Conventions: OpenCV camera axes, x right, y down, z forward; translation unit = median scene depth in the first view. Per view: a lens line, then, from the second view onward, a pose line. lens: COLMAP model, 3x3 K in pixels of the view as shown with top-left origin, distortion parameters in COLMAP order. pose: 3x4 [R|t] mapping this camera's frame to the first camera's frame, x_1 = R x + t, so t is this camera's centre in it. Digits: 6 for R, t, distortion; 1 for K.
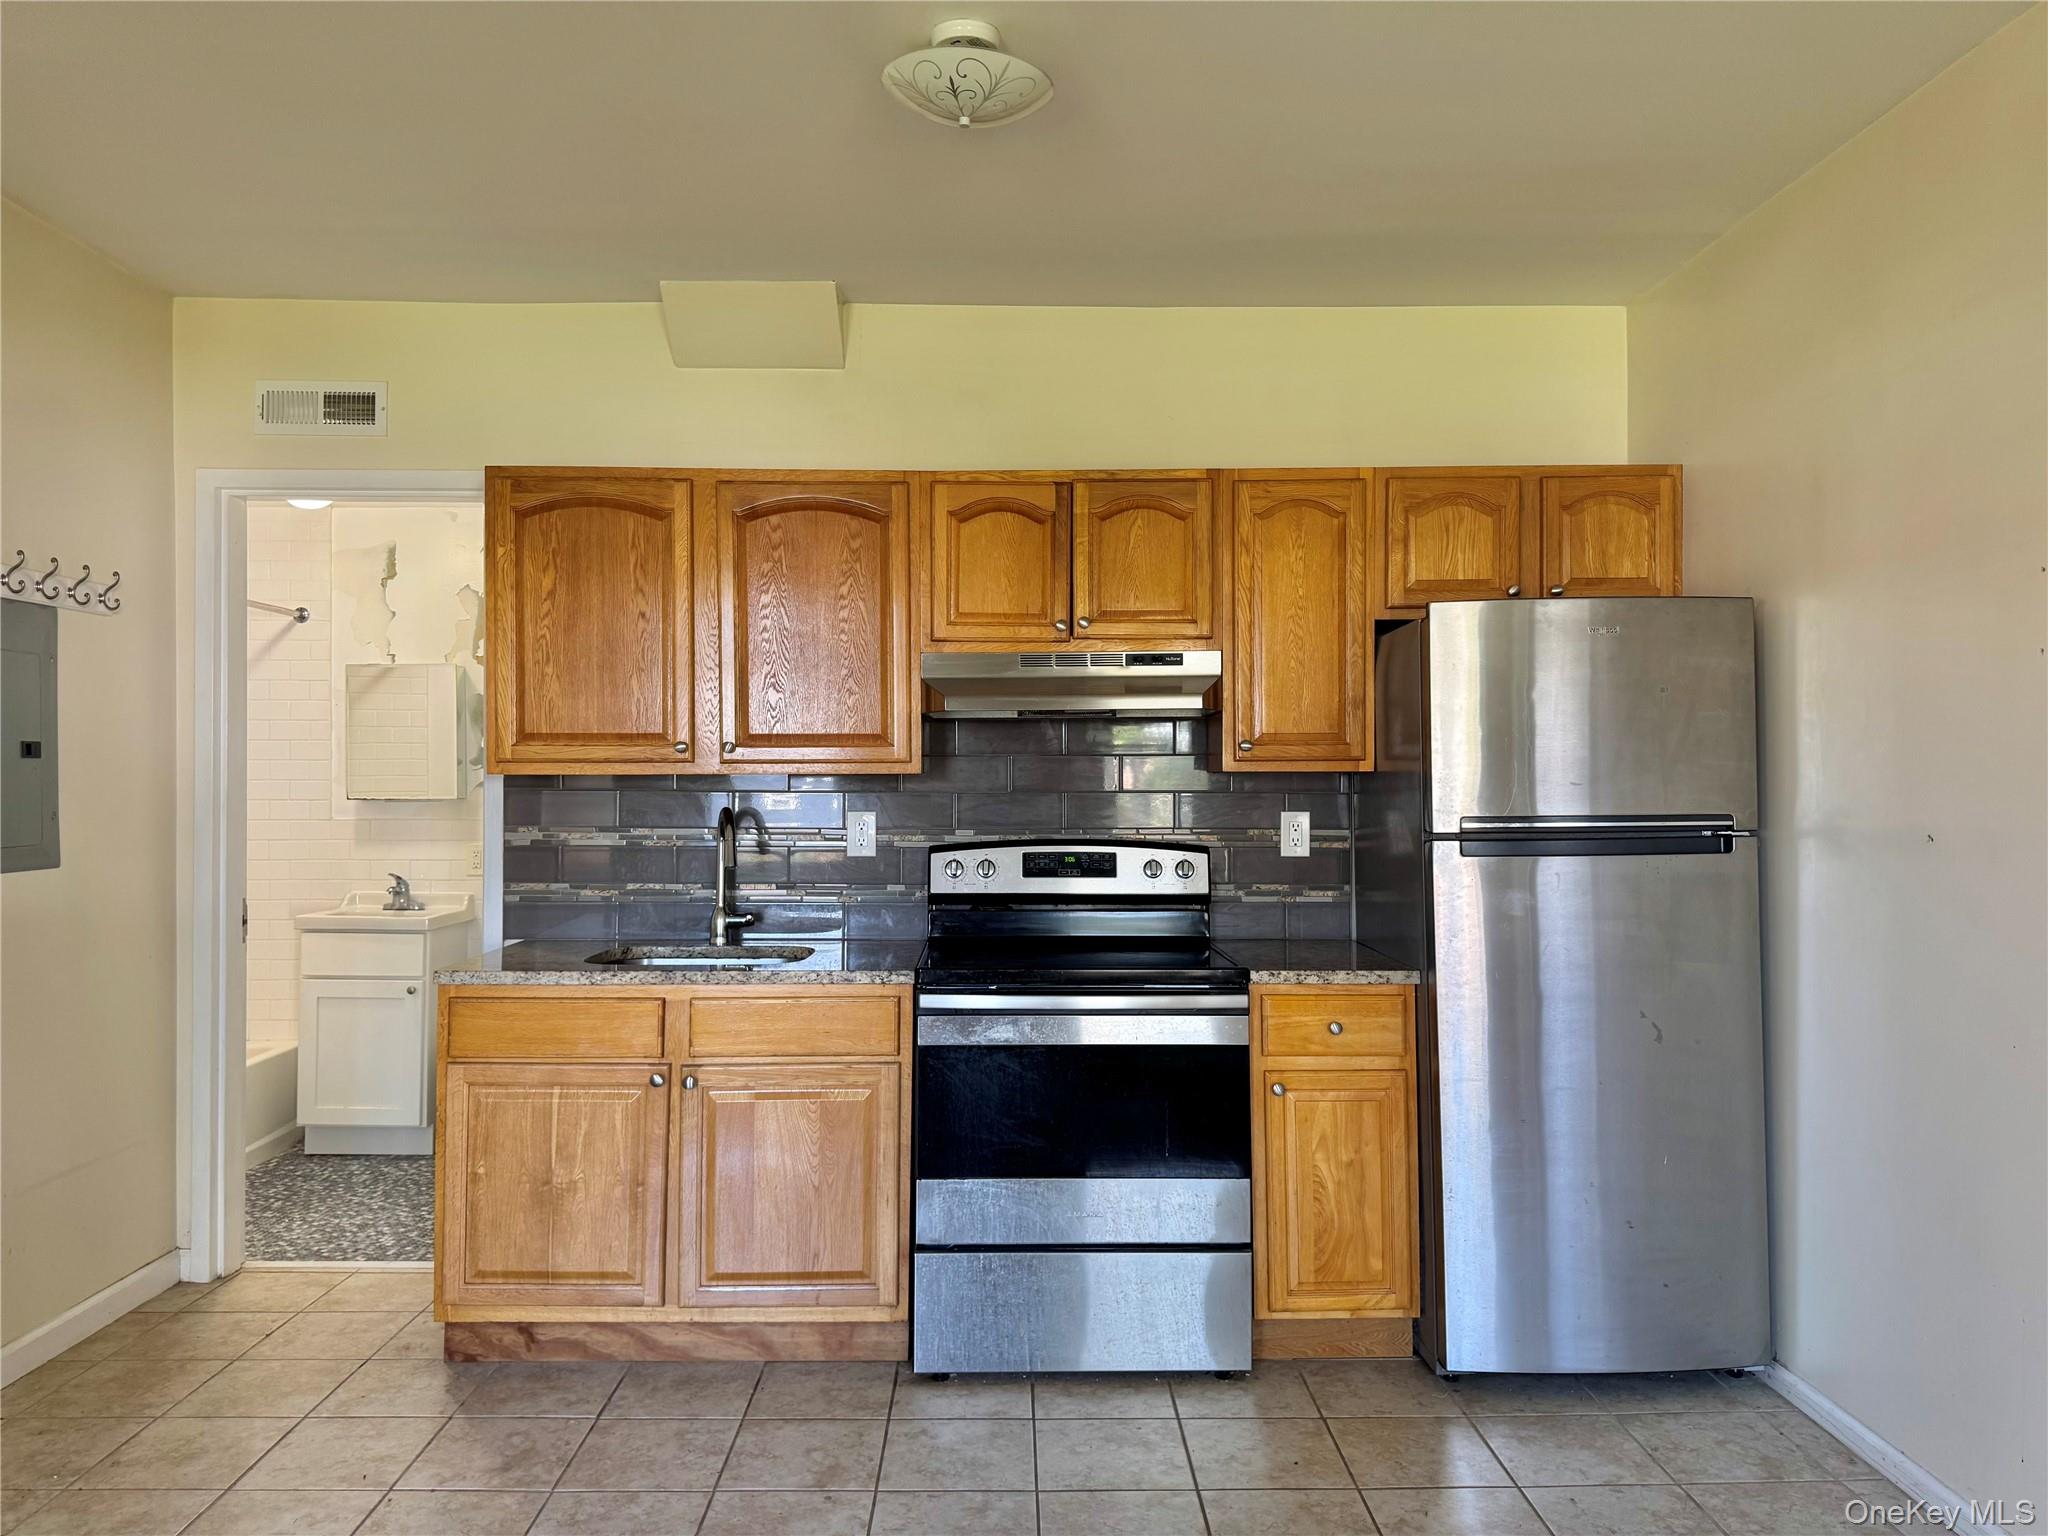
lens RADIAL K [[1458.2, 0, 1014.7], [0, 1458.2, 756.4], [0, 0, 1]] dist [0.107165, -0.132476]
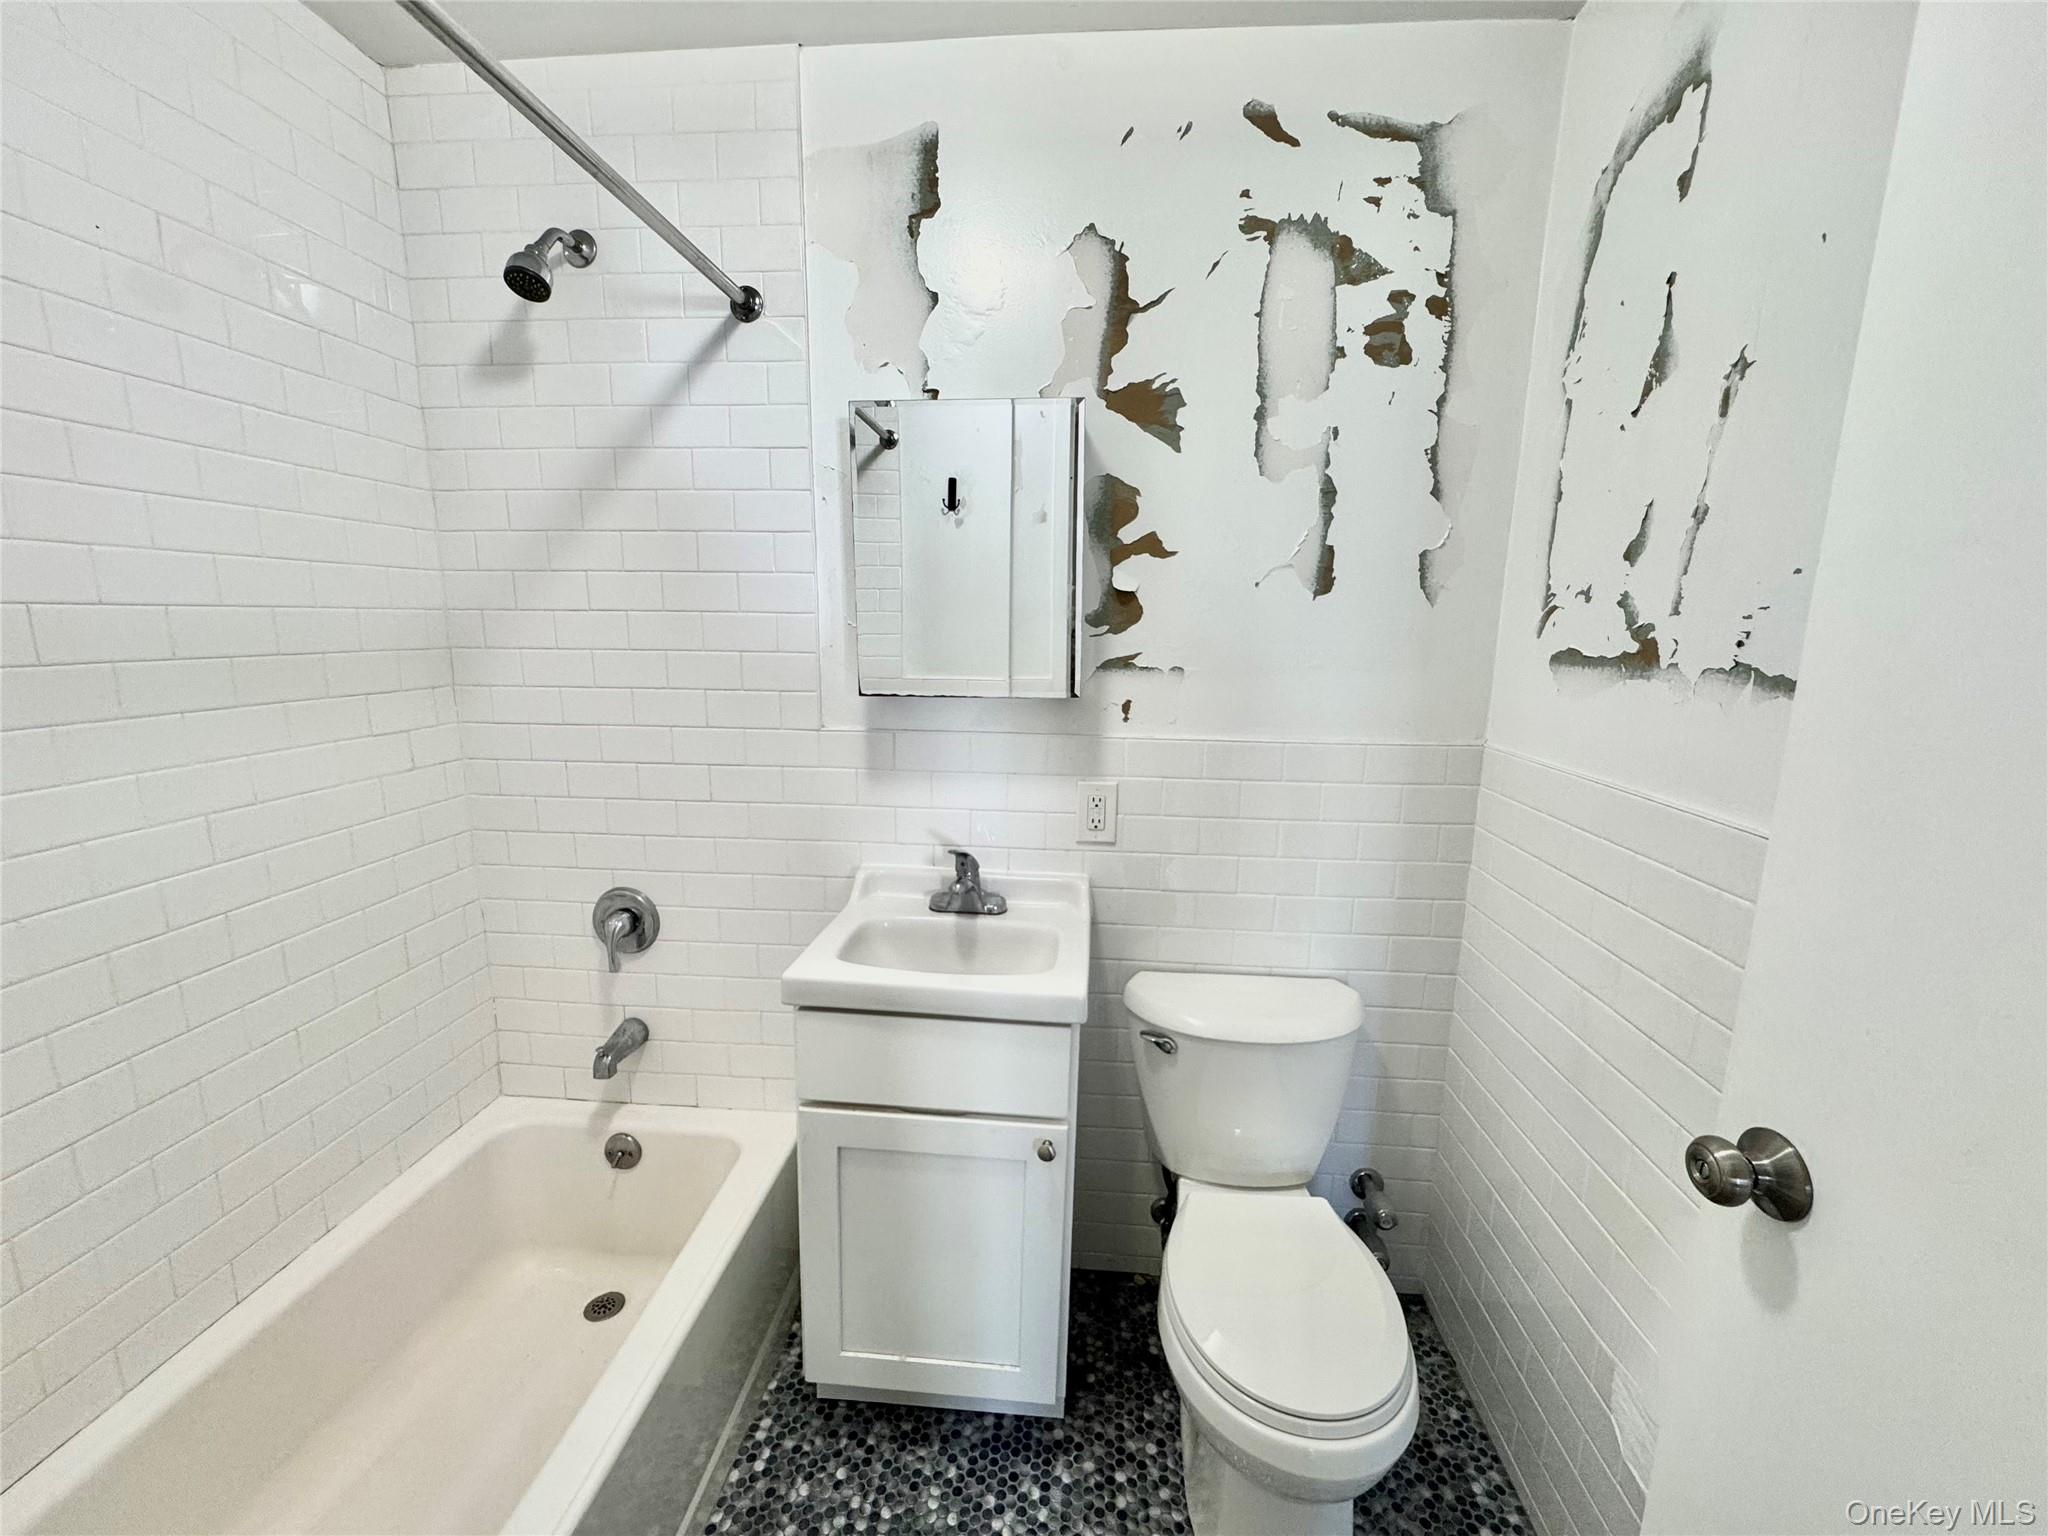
lens RADIAL K [[816.7, 0, 1024.0], [0, 816.7, 768.0], [0, 0, 1]] dist [-0.001987, 0.000682]
pose [[0.995464, 0.029243, -0.090533, -0.363723], [-0.011493, 0.981582, 0.190695, 0.000177], [0.094442, -0.188789, 0.977466, 0.722966]]
